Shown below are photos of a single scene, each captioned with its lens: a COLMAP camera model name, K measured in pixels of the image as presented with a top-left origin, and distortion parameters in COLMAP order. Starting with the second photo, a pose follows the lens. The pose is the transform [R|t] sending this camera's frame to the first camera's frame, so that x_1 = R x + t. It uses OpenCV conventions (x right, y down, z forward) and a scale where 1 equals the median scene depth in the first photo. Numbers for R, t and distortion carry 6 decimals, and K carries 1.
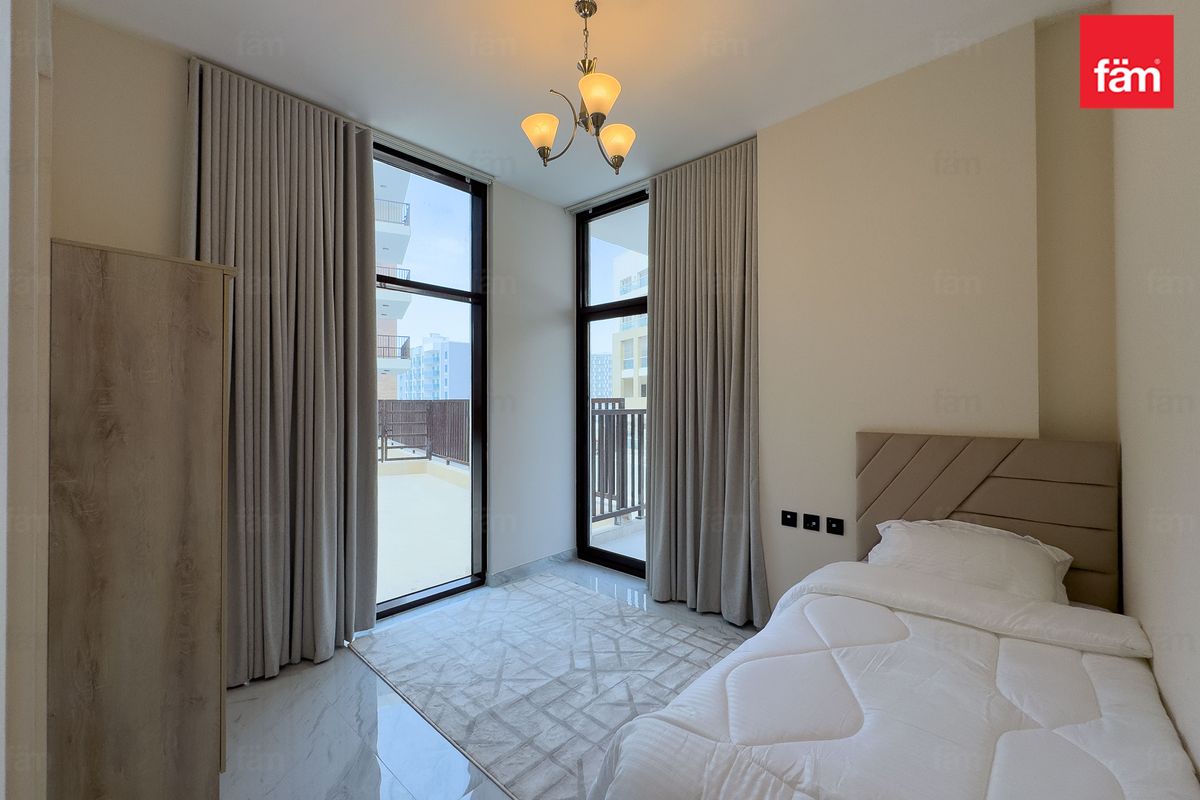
lens RADIAL K [[482.6, 0, 601.8], [0, 482.6, 400.0], [0, 0, 1]] dist [-0.002882, 0.001070]
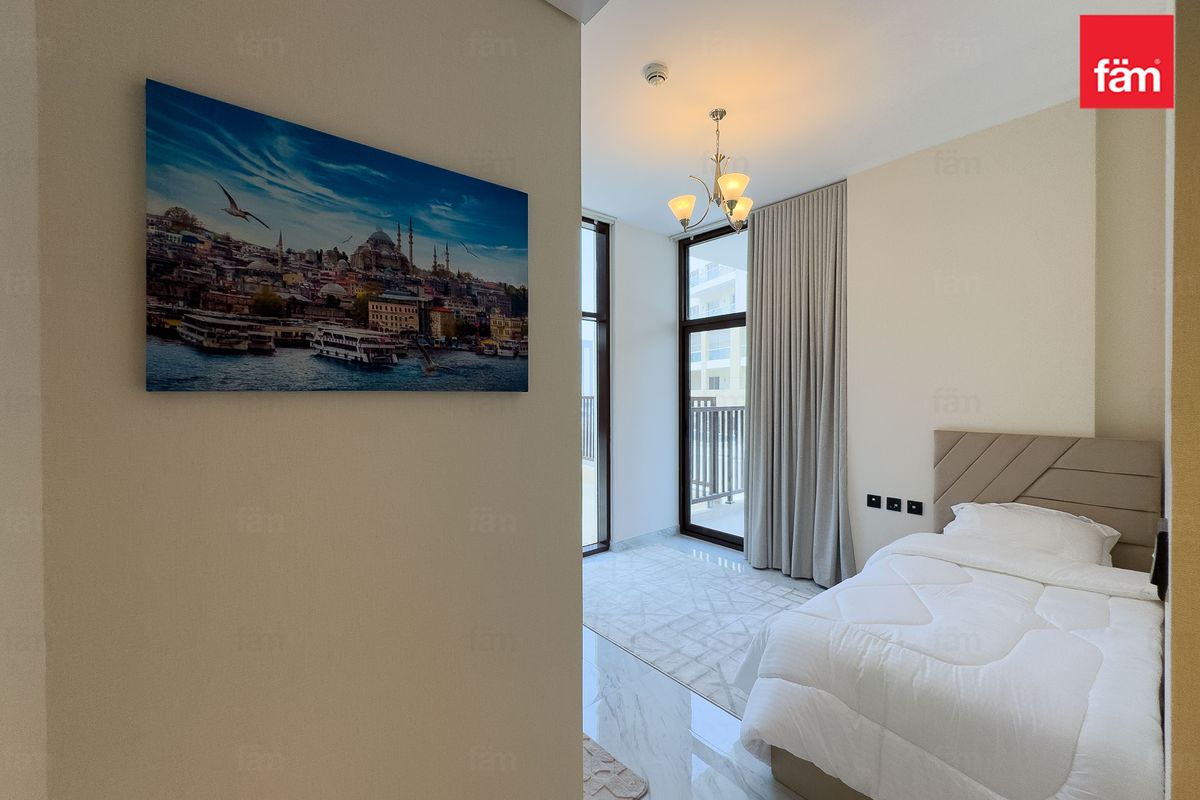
lens RADIAL K [[482.6, 0, 599.6], [0, 482.6, 398.7], [0, 0, 1]] dist [-0.002882, 0.001070]
pose [[0.991341, -0.000271, -0.131310, -0.134477], [0.002204, 0.999891, 0.014582, -0.029761], [0.131292, -0.014745, 0.991234, -0.283882]]
